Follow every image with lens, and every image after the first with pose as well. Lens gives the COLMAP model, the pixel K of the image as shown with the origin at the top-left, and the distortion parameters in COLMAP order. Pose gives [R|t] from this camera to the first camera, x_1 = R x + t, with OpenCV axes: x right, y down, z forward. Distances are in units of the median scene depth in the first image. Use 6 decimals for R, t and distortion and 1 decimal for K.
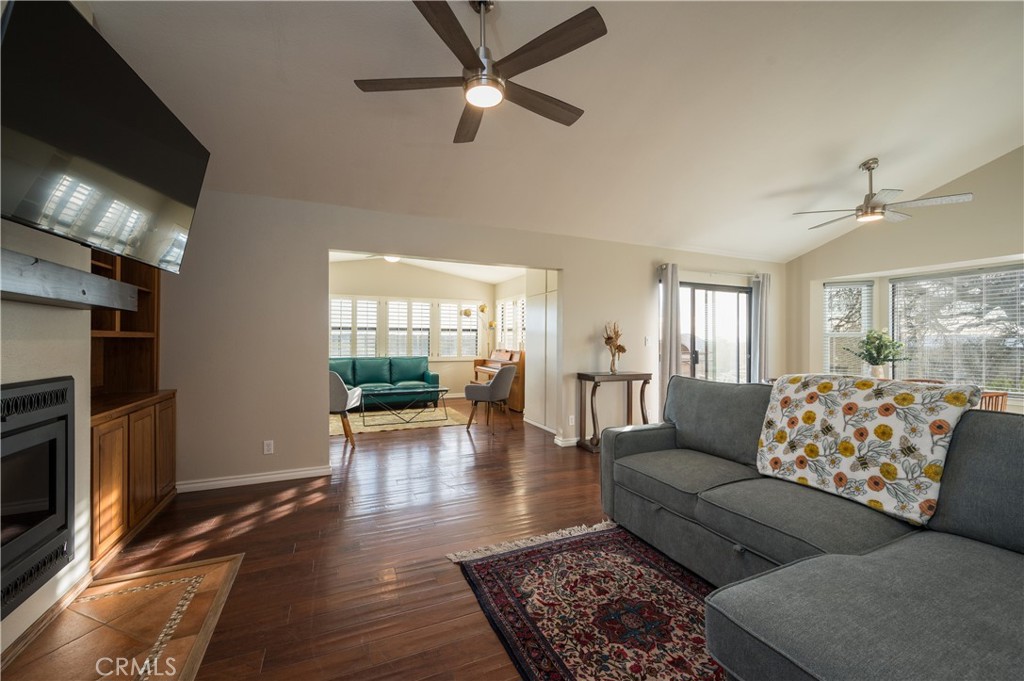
lens RADIAL K [[402.7, 0, 512.0], [0, 402.7, 340.5], [0, 0, 1]] dist [-0.000203, 0.000030]
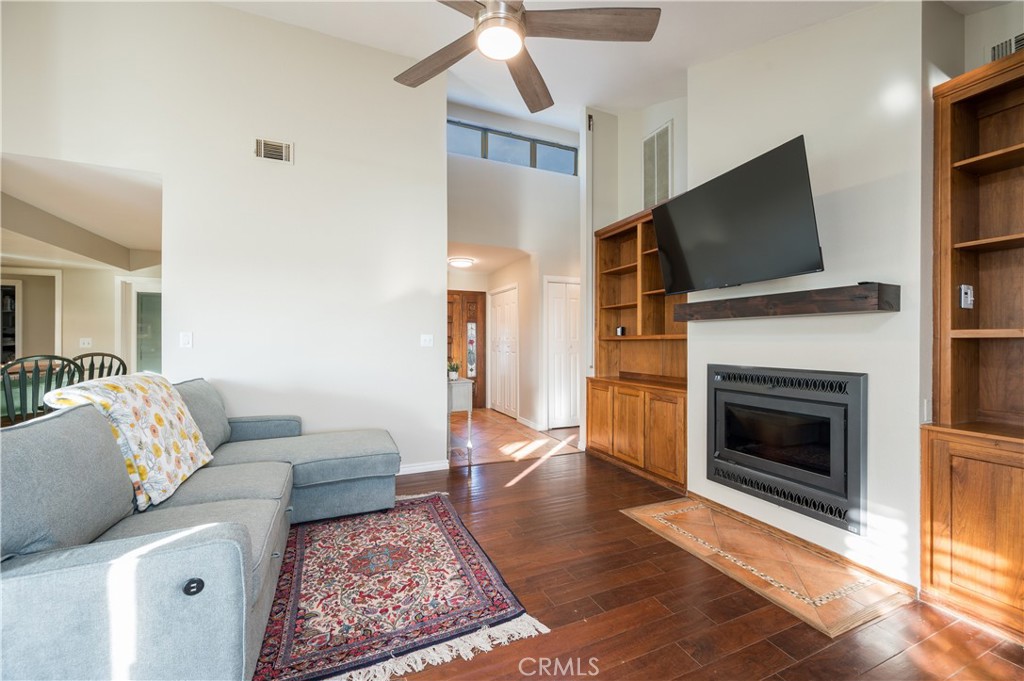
lens RADIAL K [[402.7, 0, 512.0], [0, 402.7, 340.5], [0, 0, 1]] dist [-0.000203, 0.000030]
pose [[-0.999989, -0.002141, 0.004216, -0.110001], [-0.002157, 0.999991, -0.003652, 0.002601], [-0.004208, -0.003661, -0.999984, 1.994097]]
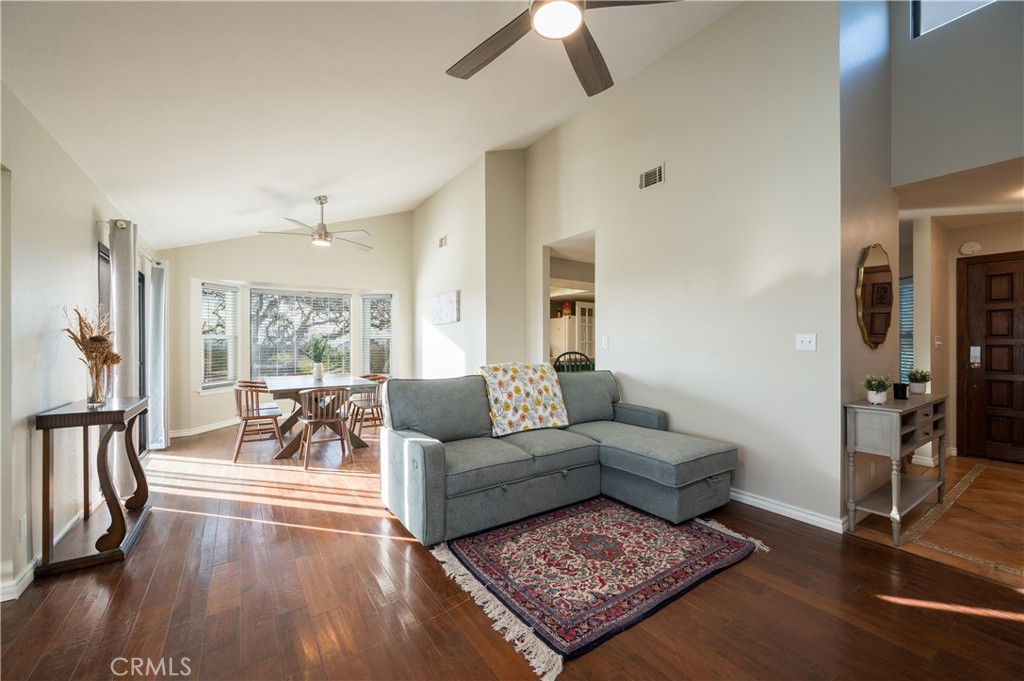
lens RADIAL K [[404.3, 0, 511.9], [0, 404.3, 344.6], [0, 0, 1]] dist [-0.001362, -0.000110]
pose [[-0.176958, -0.004369, 0.984209, -0.880498], [-0.001125, 0.999990, 0.004237, 0.000490], [-0.984218, -0.000358, -0.176961, 1.334384]]
